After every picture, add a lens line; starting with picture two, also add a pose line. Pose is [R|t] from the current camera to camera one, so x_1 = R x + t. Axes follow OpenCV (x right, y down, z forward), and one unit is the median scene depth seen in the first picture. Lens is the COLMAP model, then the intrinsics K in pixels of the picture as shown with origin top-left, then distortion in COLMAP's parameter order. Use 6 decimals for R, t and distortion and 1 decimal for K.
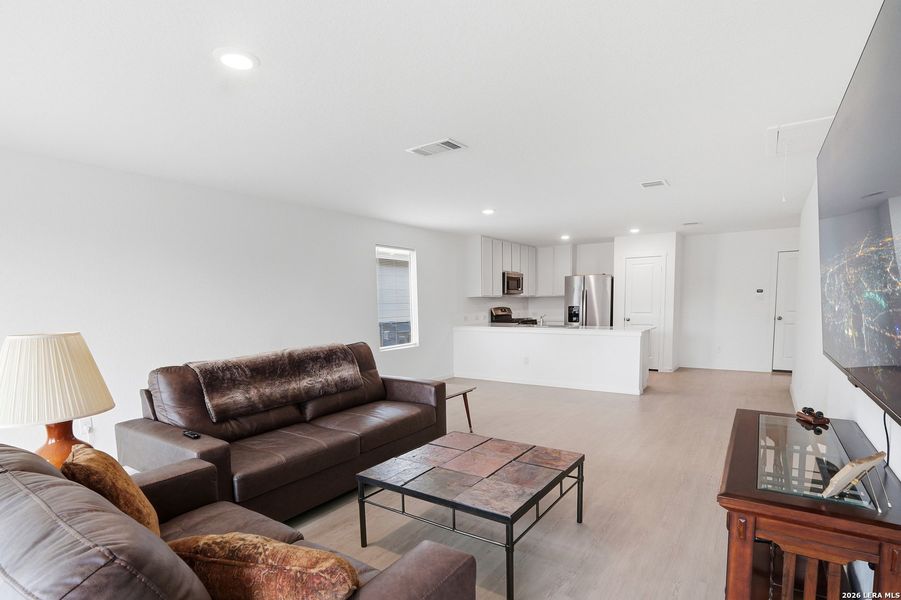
lens RADIAL K [[458.3, 0, 457.2], [0, 458.3, 352.8], [0, 0, 1]] dist [-0.001604, -0.000152]
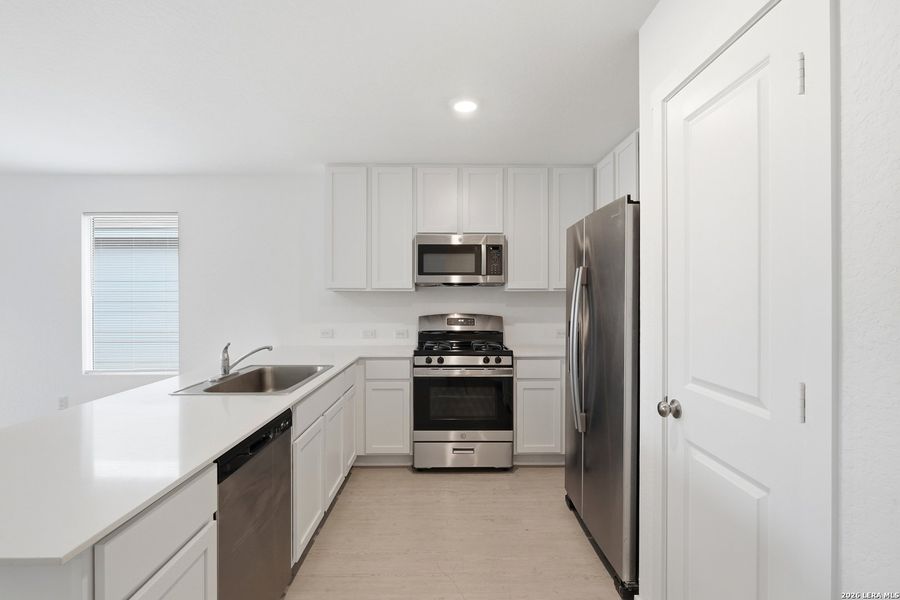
lens RADIAL K [[421.3, 0, 451.3], [0, 421.3, 300.2], [0, 0, 1]] dist [-0.005281, -0.000514]
pose [[0.565566, 0.019352, -0.824476, 0.451930], [-0.100208, 0.993930, -0.045410, -0.098325], [0.818592, 0.108302, 0.564072, 0.799625]]
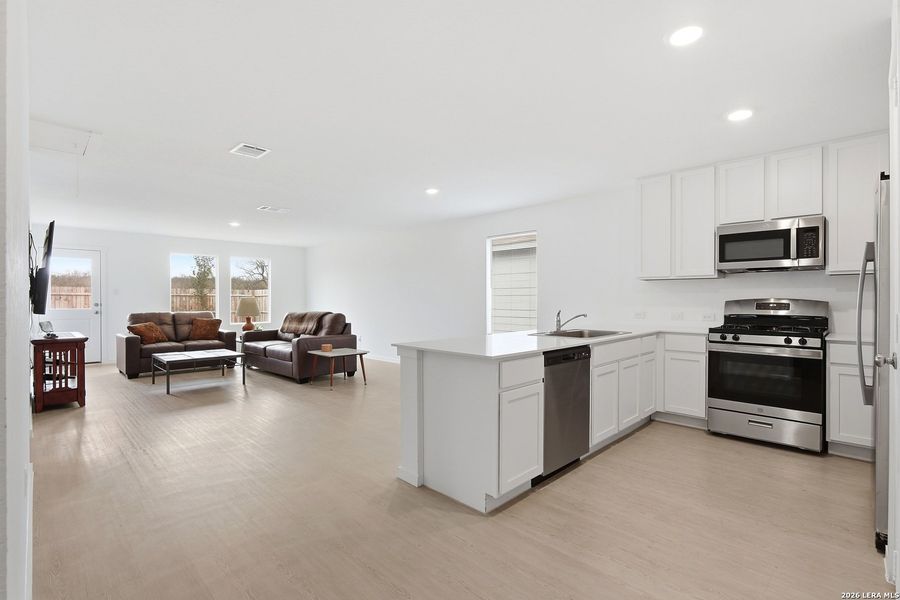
lens RADIAL K [[421.3, 0, 451.3], [0, 421.3, 300.2], [0, 0, 1]] dist [-0.005281, -0.000514]
pose [[-0.189954, 0.019371, -0.981602, 0.591949], [-0.106915, 0.993451, 0.040295, -0.085272], [0.975954, 0.112602, -0.186639, 0.808276]]
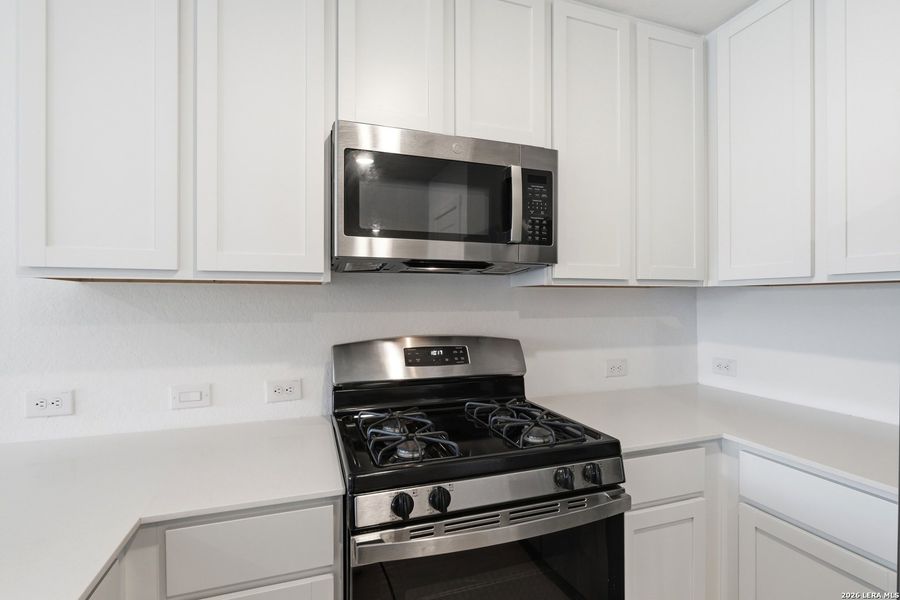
lens RADIAL K [[421.3, 0, 451.3], [0, 421.3, 300.2], [0, 0, 1]] dist [-0.005281, -0.000514]
pose [[0.798855, 0.017699, -0.601264, 0.220435], [-0.079900, 0.993832, -0.076902, -0.107295], [0.596194, 0.109475, 0.795342, 0.906620]]
